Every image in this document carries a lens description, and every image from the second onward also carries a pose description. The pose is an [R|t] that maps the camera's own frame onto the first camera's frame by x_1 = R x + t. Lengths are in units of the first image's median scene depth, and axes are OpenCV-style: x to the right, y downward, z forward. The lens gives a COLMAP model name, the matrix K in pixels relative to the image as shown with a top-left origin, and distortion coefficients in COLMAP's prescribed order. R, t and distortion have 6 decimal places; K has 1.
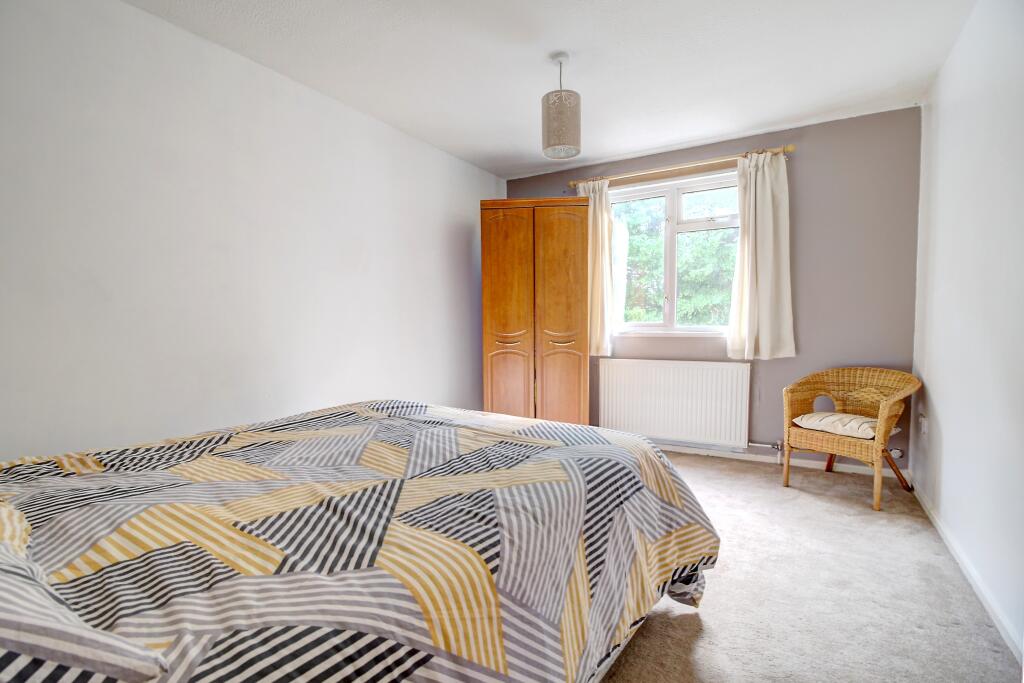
lens RADIAL K [[472.1, 0, 469.7], [0, 472.1, 341.1], [0, 0, 1]] dist [0.000222, -0.010065]
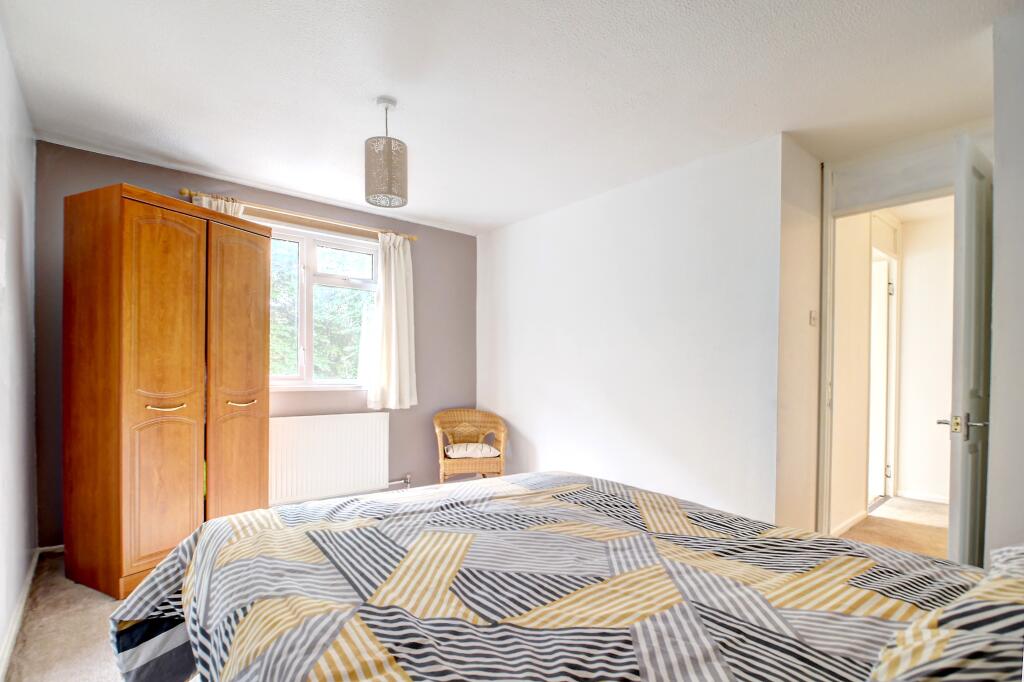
lens RADIAL K [[509.6, 0, 512.6], [0, 509.6, 376.3], [0, 0, 1]] dist [-0.044884, -0.000145]
pose [[0.284488, -0.000057, 0.958680, -0.473503], [0.023204, 0.999707, -0.006827, -0.024445], [-0.958399, 0.024188, 0.284406, 0.334342]]
